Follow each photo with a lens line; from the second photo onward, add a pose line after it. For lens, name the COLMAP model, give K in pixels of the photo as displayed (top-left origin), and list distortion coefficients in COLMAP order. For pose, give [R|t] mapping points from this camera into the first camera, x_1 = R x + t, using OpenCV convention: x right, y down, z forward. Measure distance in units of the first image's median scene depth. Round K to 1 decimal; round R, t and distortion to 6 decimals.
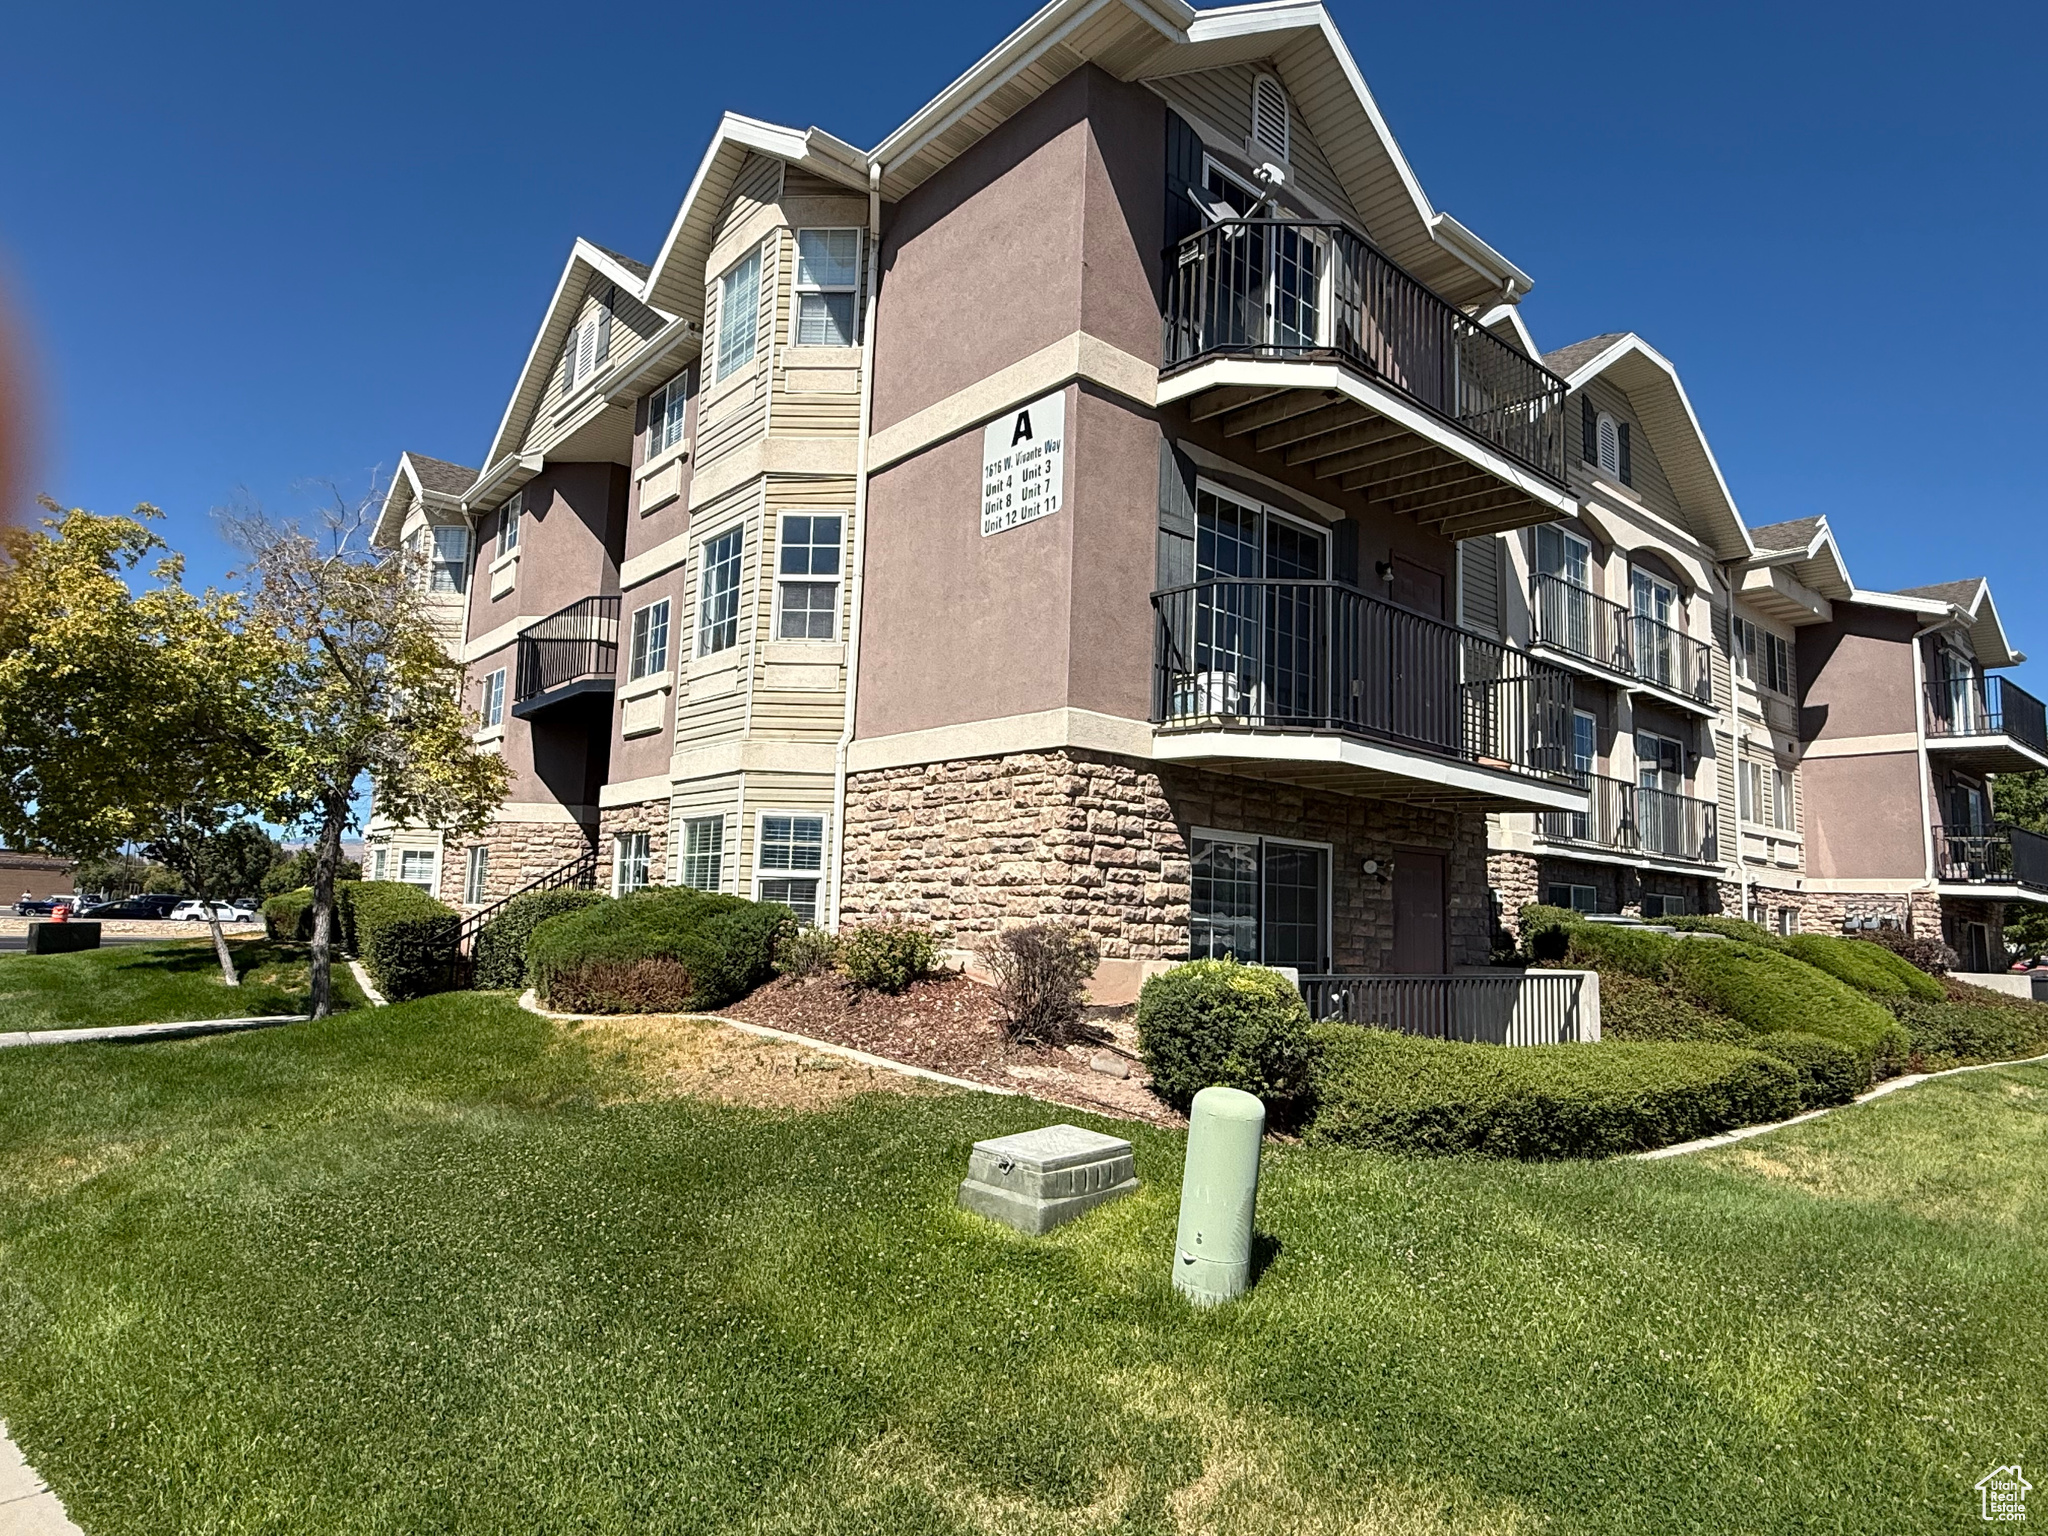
lens RADIAL K [[1189.5, 0, 1024.0], [0, 1189.5, 768.0], [0, 0, 1]] dist [-0.001540, 0.000001]
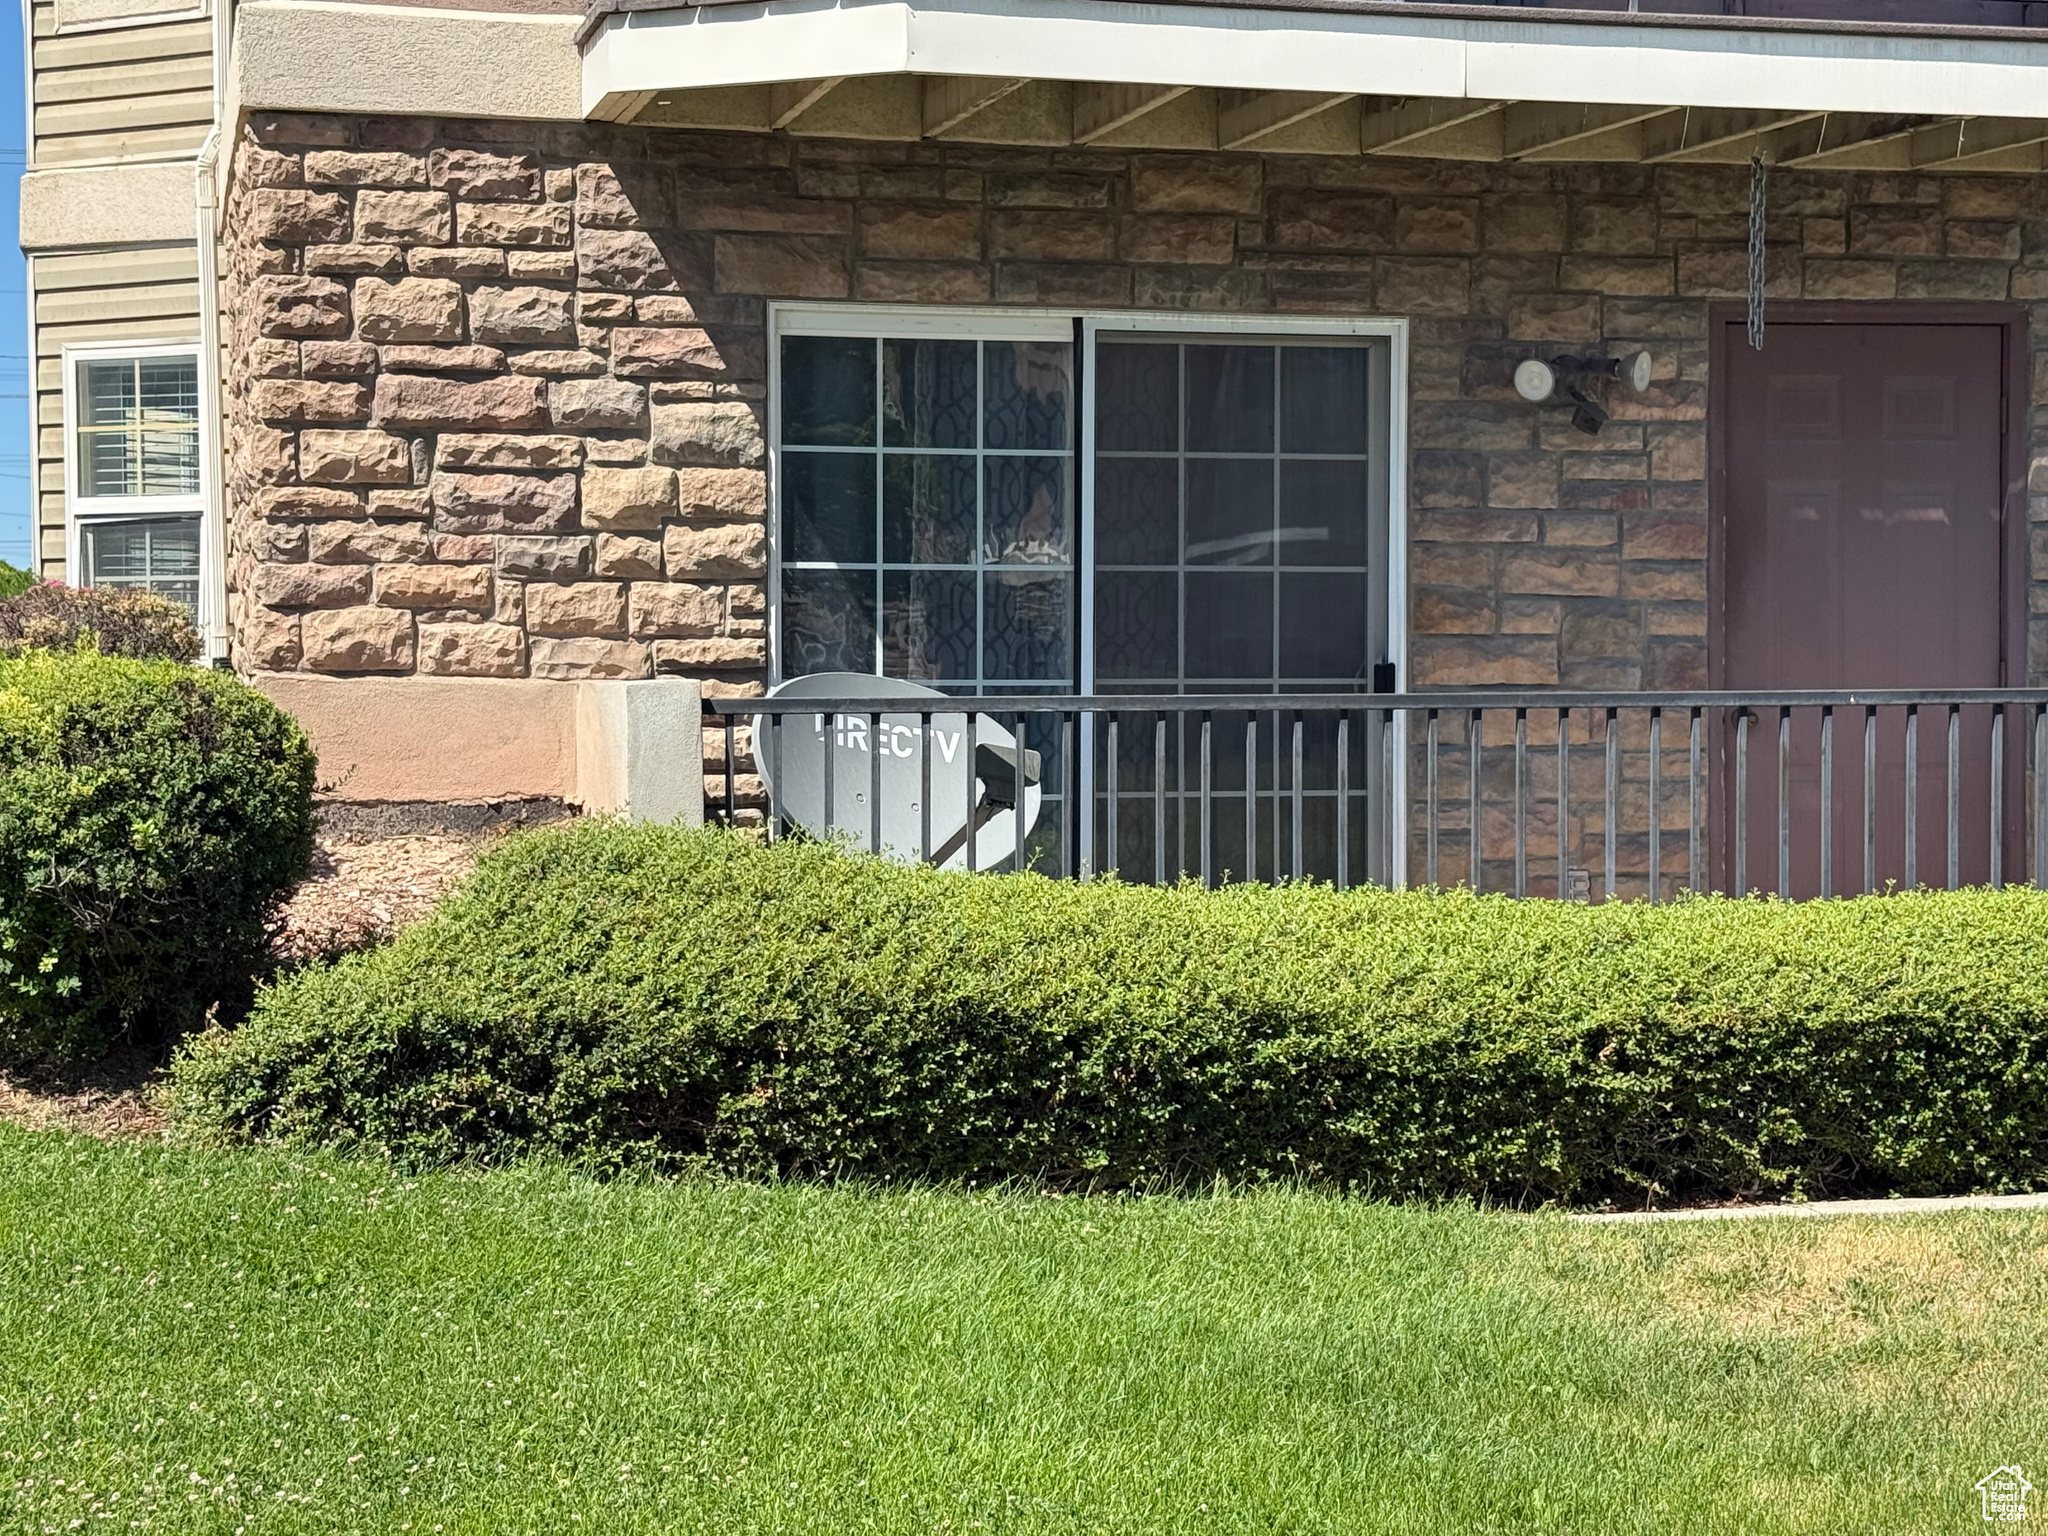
lens RADIAL K [[3500.2, 0, 1024.0], [0, 3500.2, 768.0], [0, 0, 1]] dist [0.142534, -0.002895]
pose [[0.898379, -0.025471, -0.438482, 0.693001], [0.091906, 0.987118, 0.130960, 0.058598], [0.429498, -0.157951, 0.889147, 0.090254]]
